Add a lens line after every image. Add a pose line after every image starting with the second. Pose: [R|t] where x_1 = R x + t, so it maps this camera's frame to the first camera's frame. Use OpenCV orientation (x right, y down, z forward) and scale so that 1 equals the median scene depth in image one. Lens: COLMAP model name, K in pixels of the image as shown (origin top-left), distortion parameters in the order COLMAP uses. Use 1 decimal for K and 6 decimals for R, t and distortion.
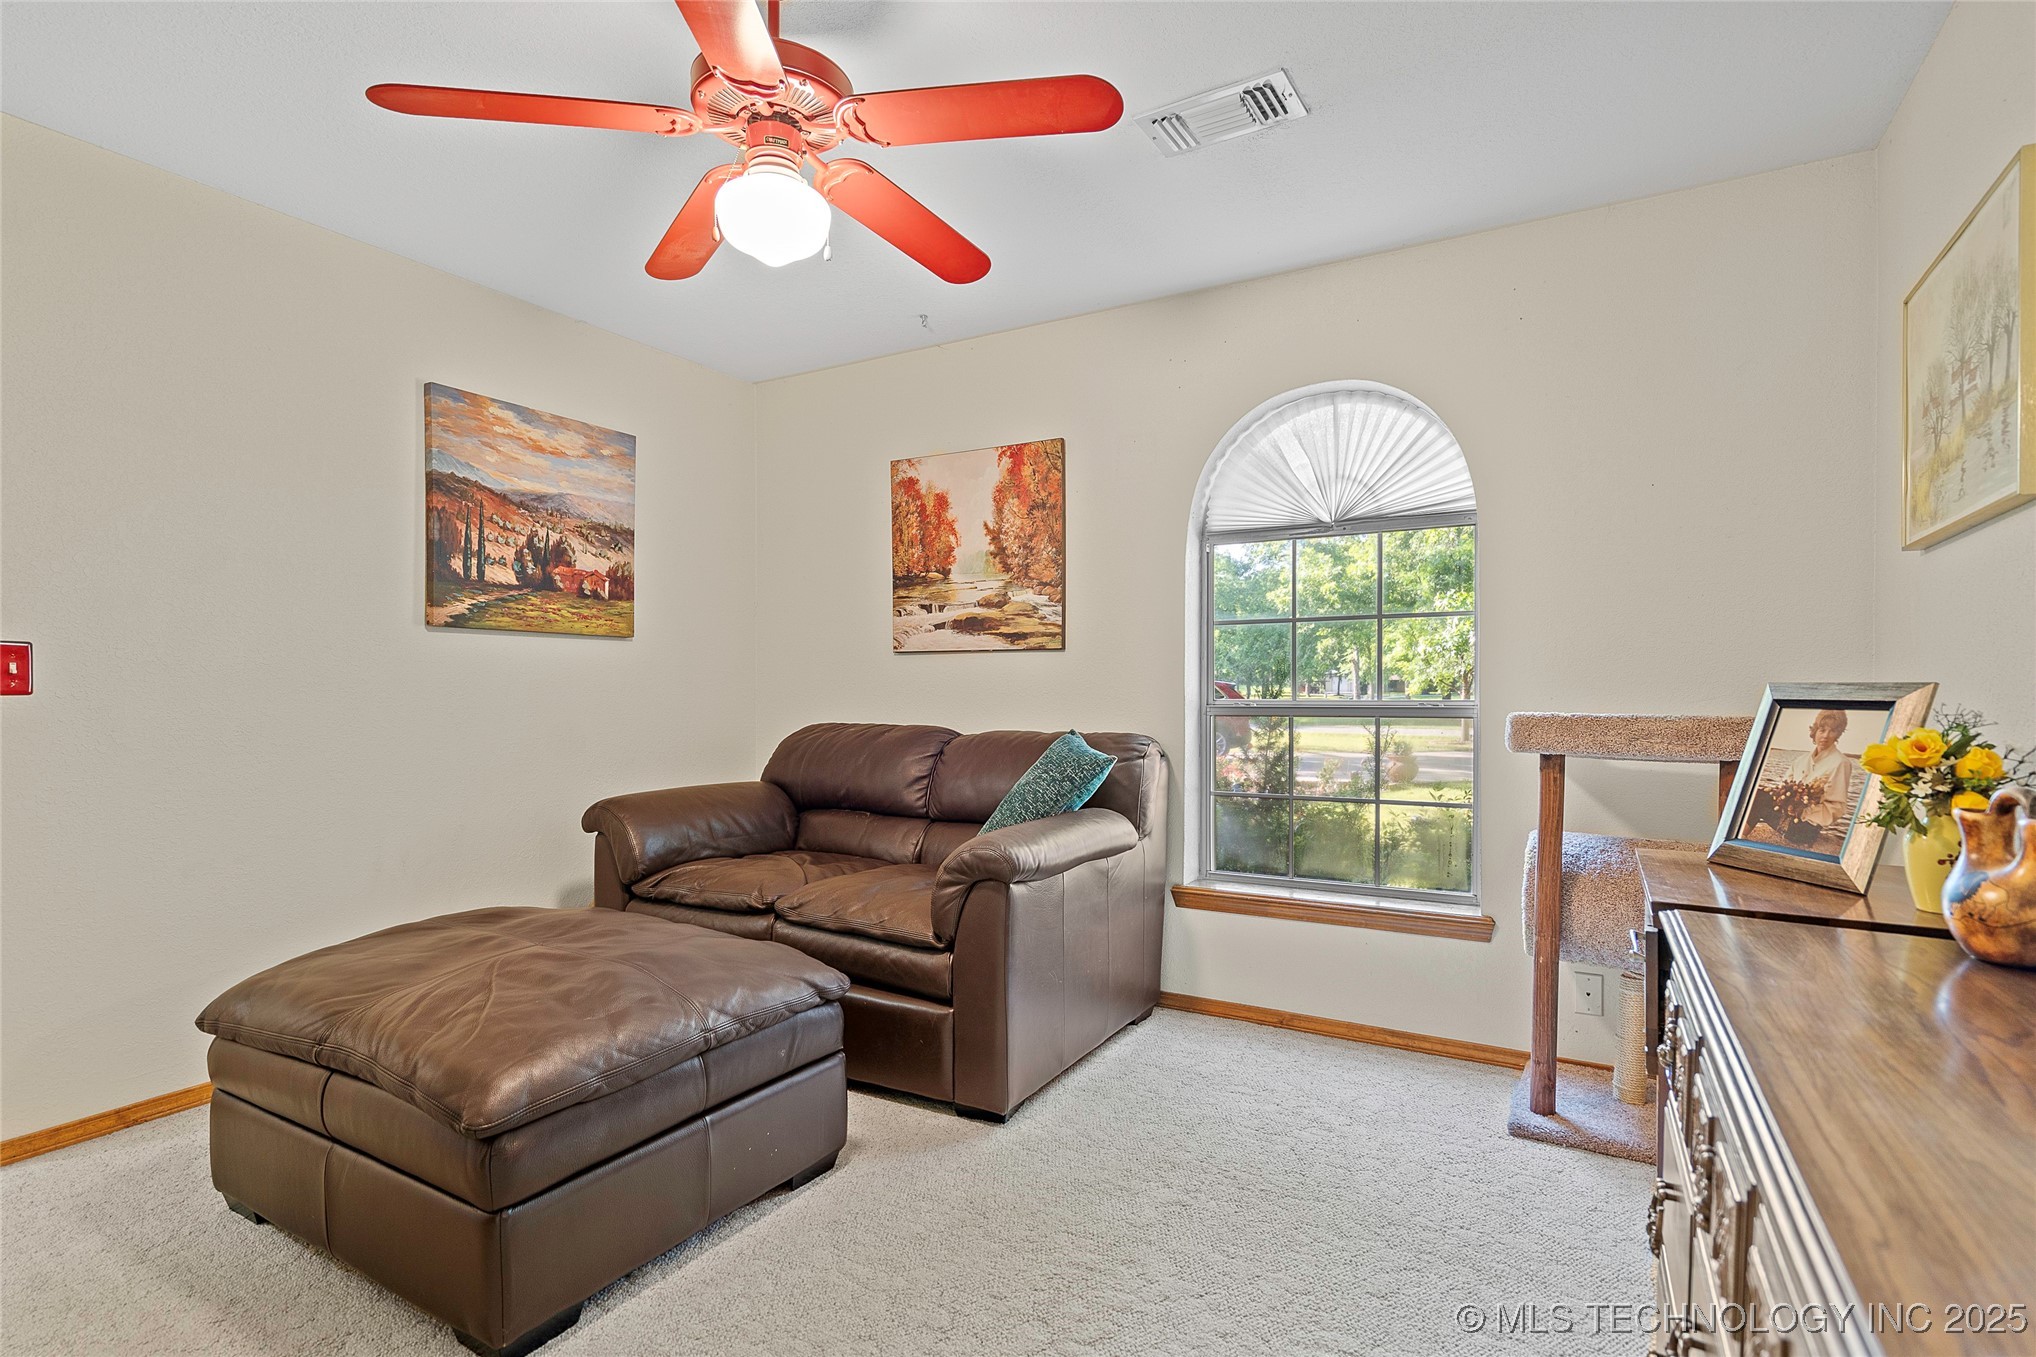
lens RADIAL K [[994.3, 0, 1016.0], [0, 994.3, 680.2], [0, 0, 1]] dist [0.002685, 0.000610]
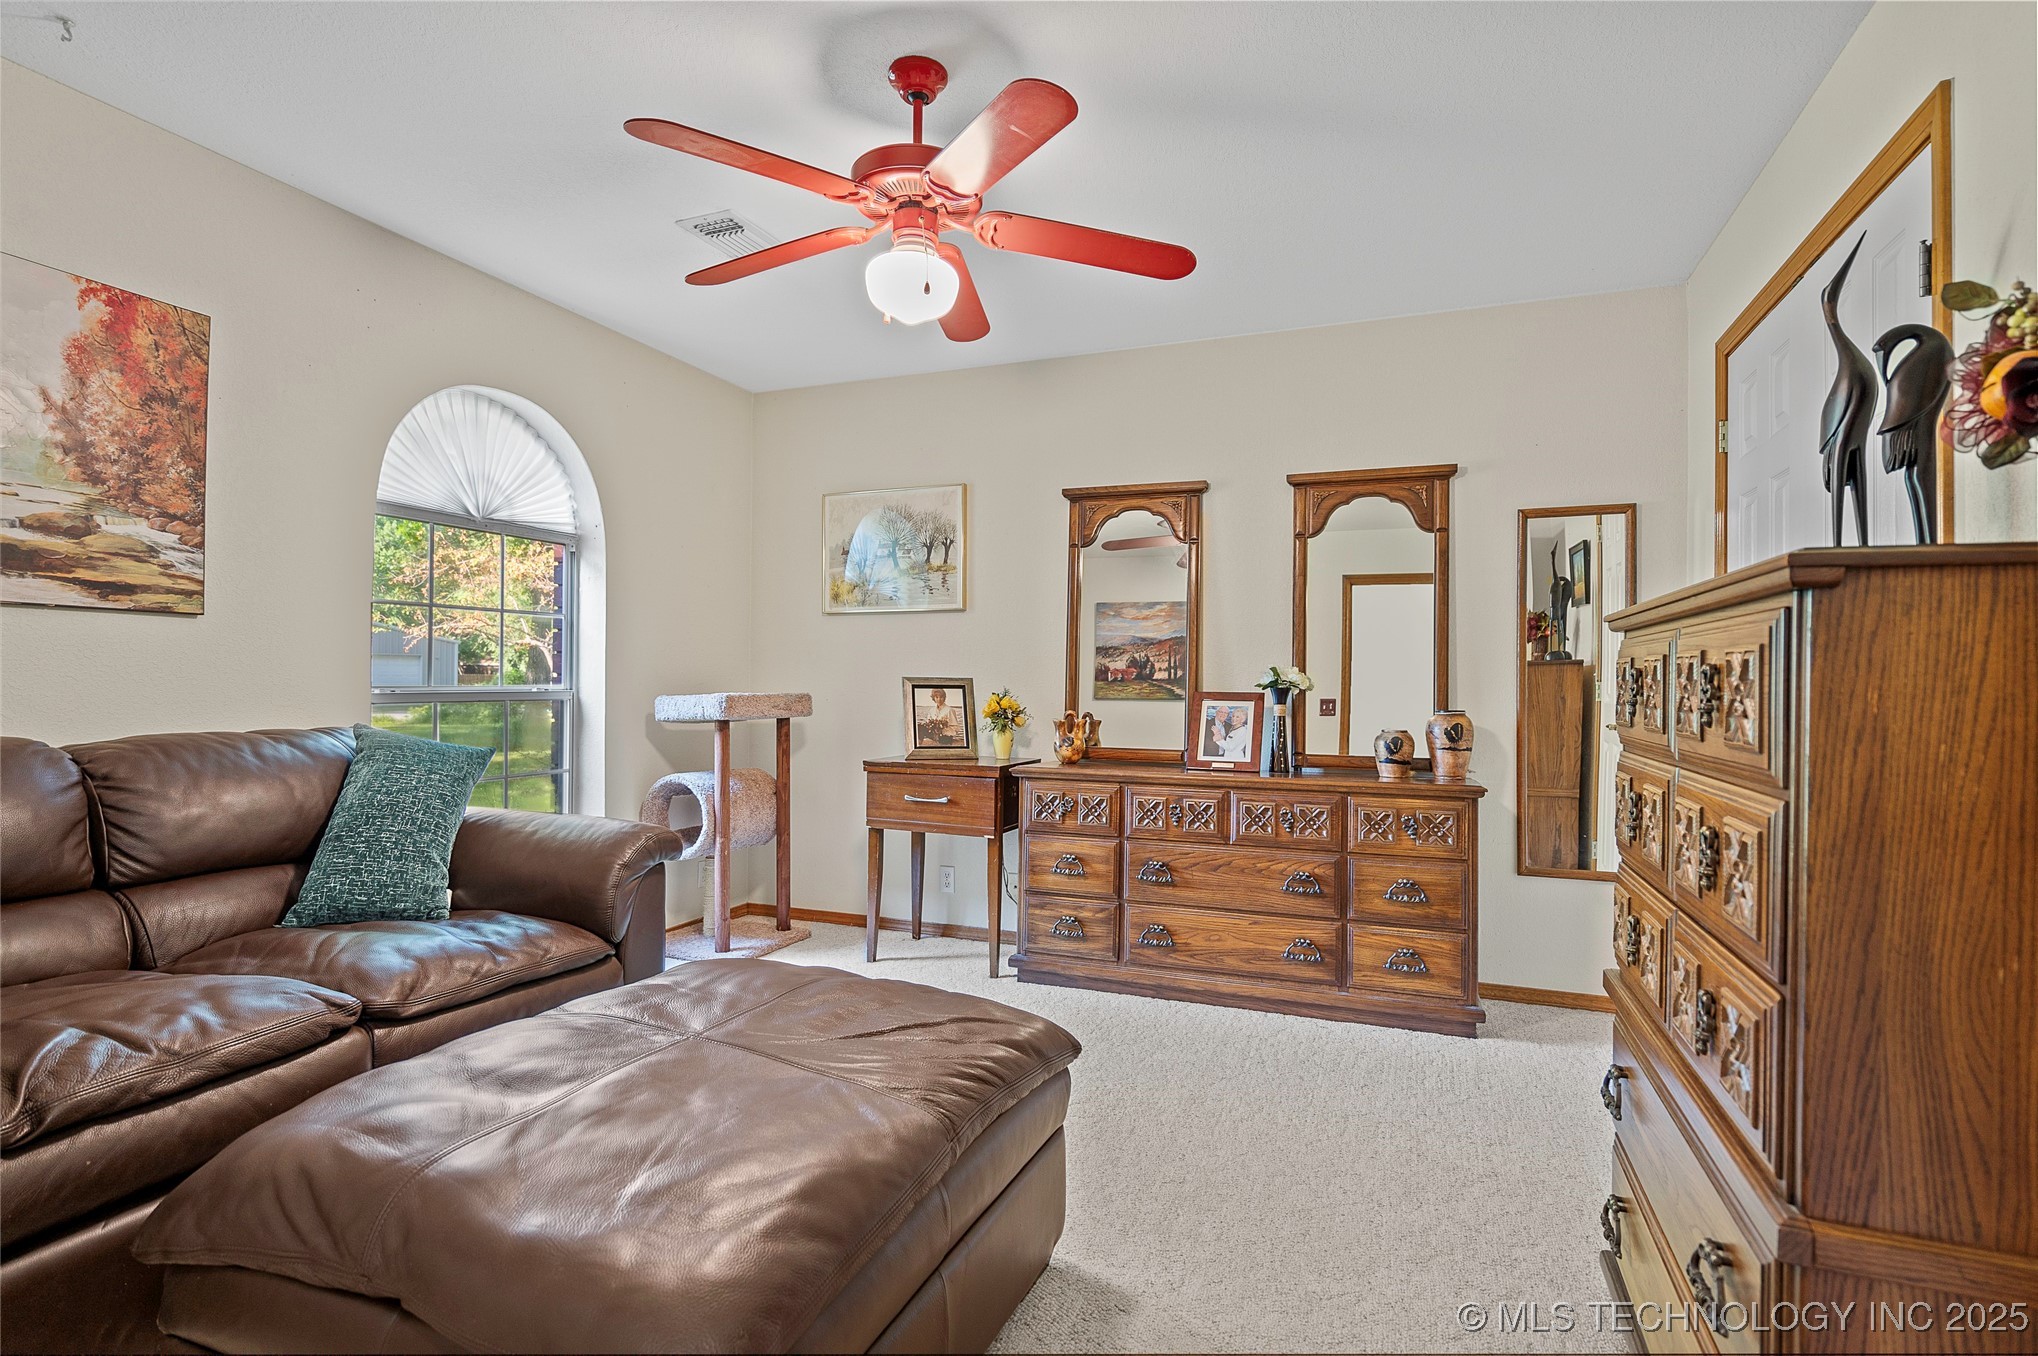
lens RADIAL K [[975.0, 0, 1019.0], [0, 975.0, 678.0], [0, 0, 1]] dist [-0.002682, -0.000523]
pose [[-0.134578, 0.005671, 0.990887, -0.702364], [-0.017596, 0.999812, -0.008112, 0.008785], [-0.990747, -0.018528, -0.134453, 0.508226]]
